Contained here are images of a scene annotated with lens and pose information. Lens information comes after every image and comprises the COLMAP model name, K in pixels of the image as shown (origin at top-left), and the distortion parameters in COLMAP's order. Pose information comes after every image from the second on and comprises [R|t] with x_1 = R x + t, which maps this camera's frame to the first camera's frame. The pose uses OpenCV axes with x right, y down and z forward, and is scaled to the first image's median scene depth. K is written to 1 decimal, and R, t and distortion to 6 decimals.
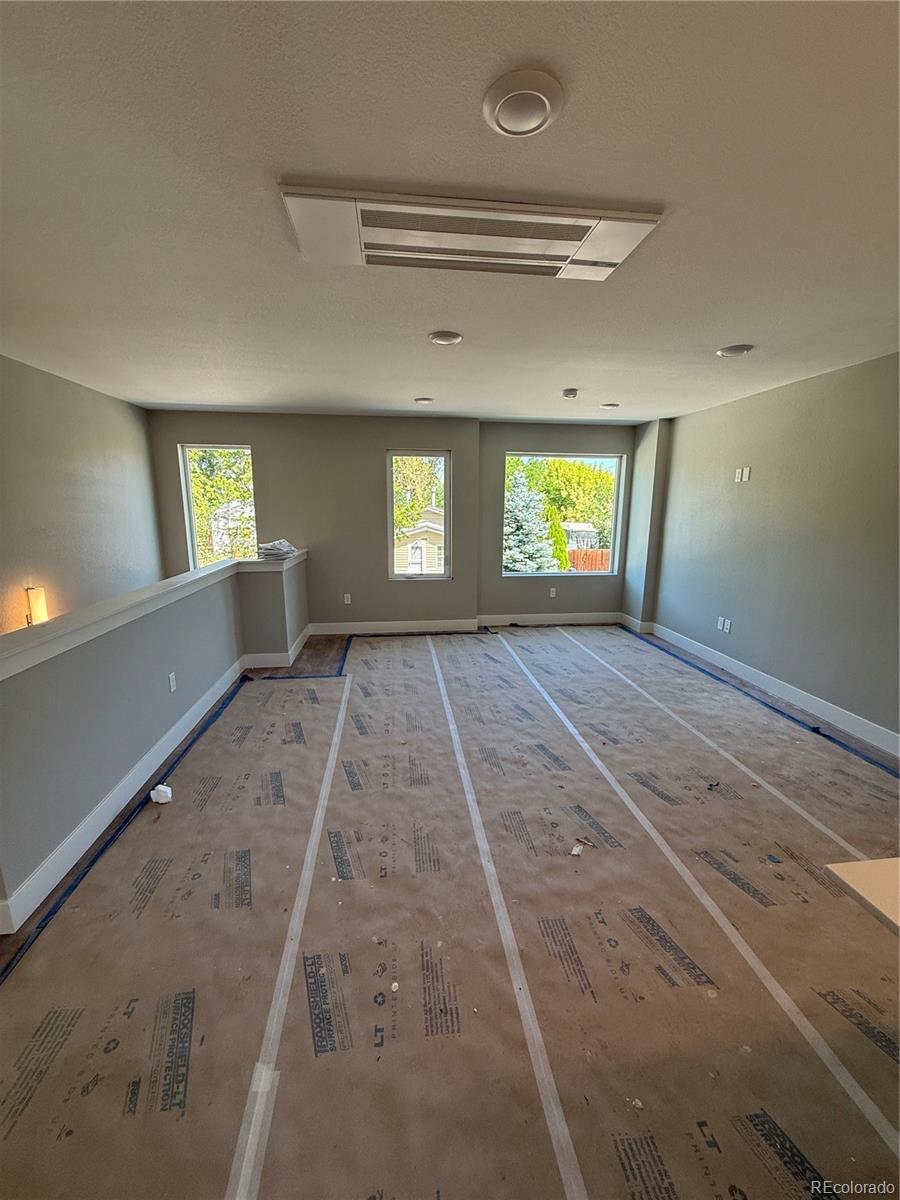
lens RADIAL K [[478.8, 0, 451.6], [0, 478.8, 600.5], [0, 0, 1]] dist [-0.004156, -0.000141]
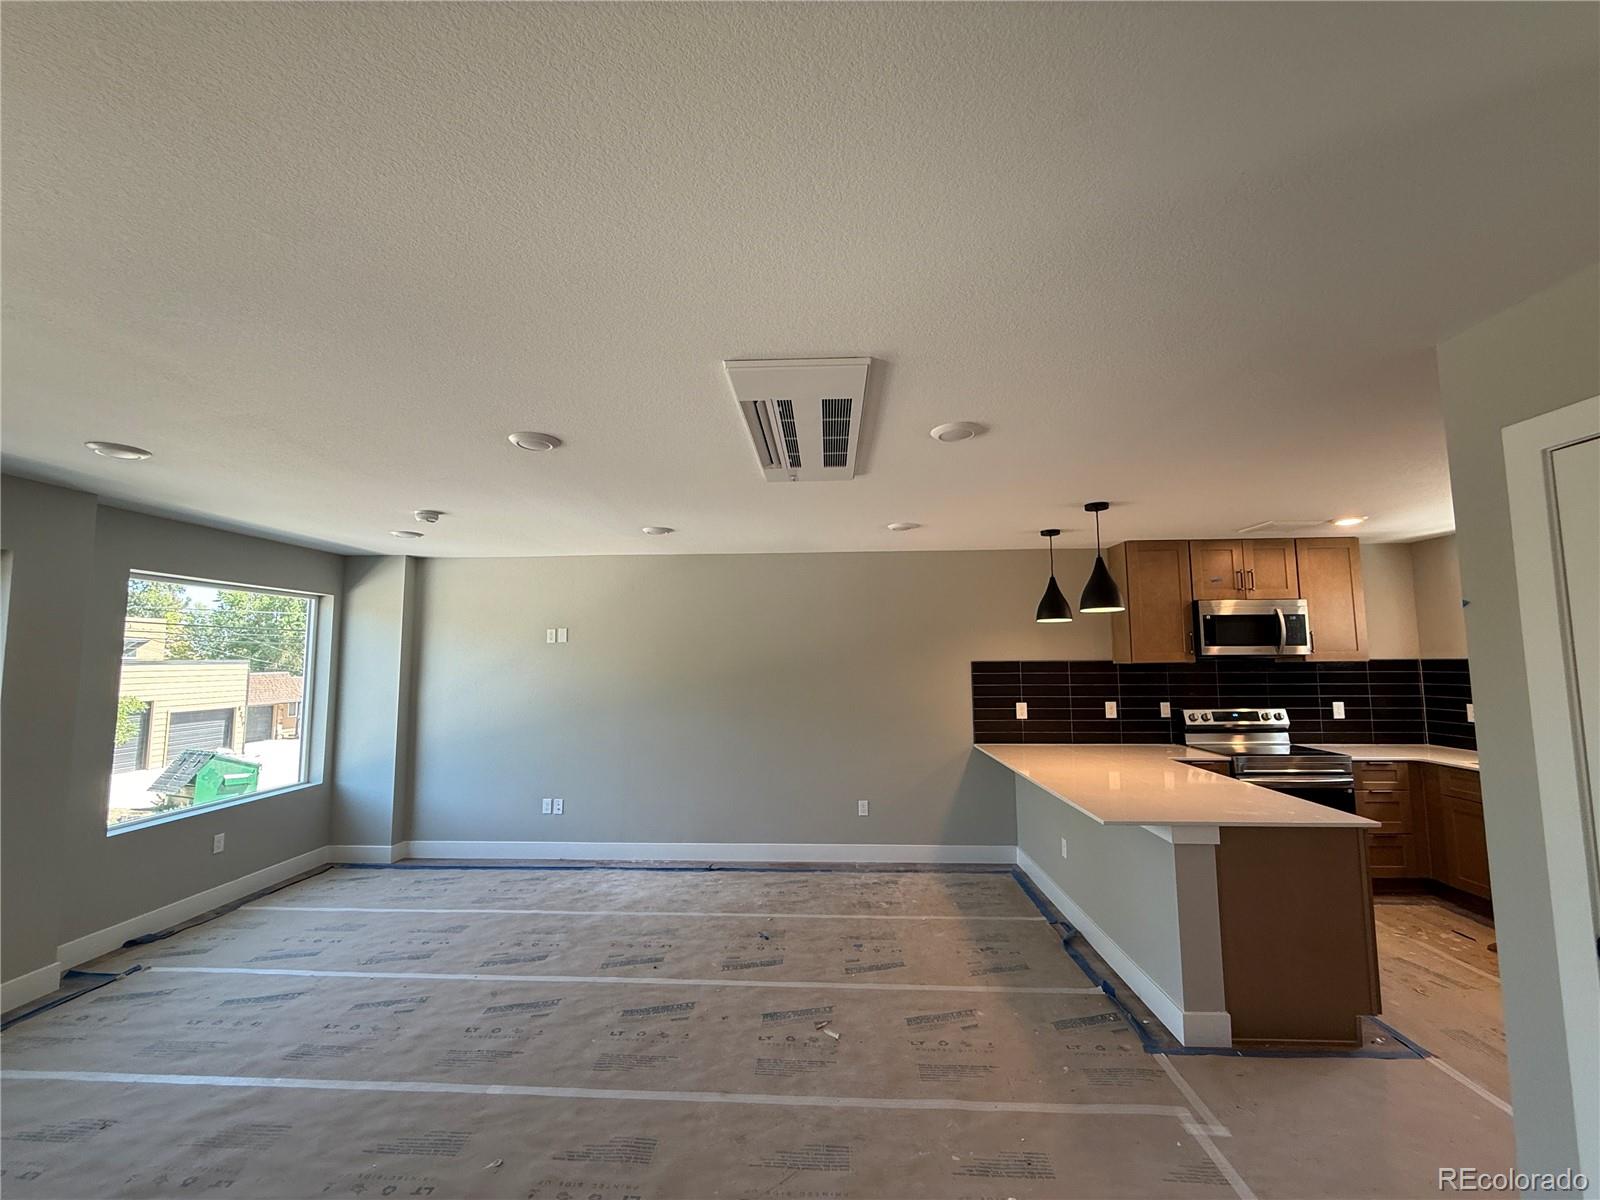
lens RADIAL K [[638.4, 0, 798.2], [0, 638.4, 598.0], [0, 0, 1]] dist [-0.004156, -0.000141]
pose [[0.165838, 0.084685, 0.982510, -0.549699], [0.205771, 0.971404, -0.118460, -0.092557], [-0.964446, 0.221817, 0.143670, 0.360665]]
